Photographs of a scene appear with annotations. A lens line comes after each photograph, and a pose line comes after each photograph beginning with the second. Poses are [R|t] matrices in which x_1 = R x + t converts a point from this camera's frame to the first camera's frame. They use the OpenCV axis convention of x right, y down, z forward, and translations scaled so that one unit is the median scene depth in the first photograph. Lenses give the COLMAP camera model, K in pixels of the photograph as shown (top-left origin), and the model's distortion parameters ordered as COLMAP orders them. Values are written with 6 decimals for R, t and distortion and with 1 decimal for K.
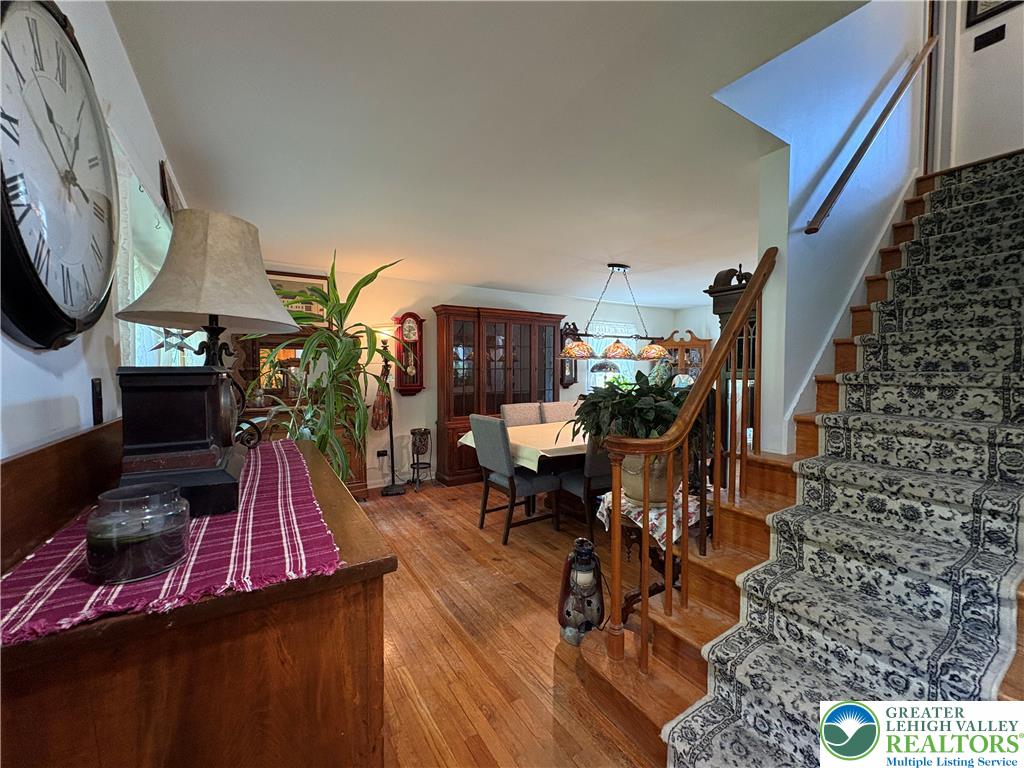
lens RADIAL K [[405.1, 0, 510.5], [0, 405.1, 382.5], [0, 0, 1]] dist [-0.003980, 0.000603]
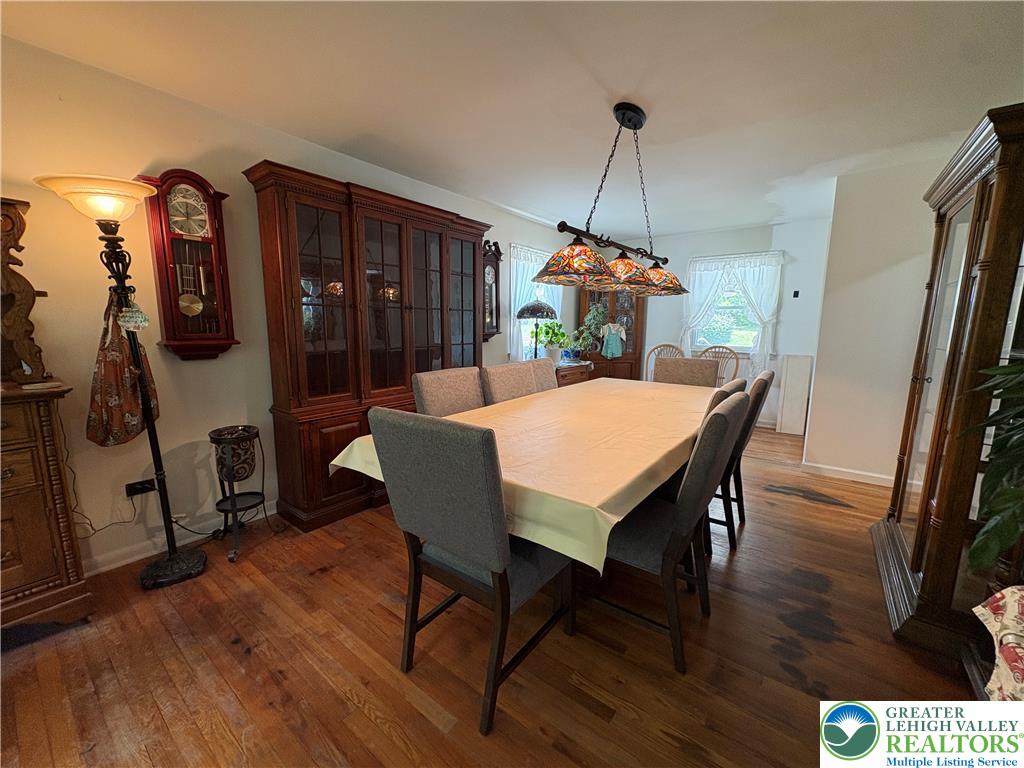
lens RADIAL K [[405.1, 0, 511.4], [0, 405.1, 382.2], [0, 0, 1]] dist [-0.003980, 0.000603]
pose [[0.936646, -0.046037, 0.347240, -0.078339], [0.009128, 0.994197, 0.107188, 0.012328], [-0.350159, -0.097227, 0.931630, 0.442488]]
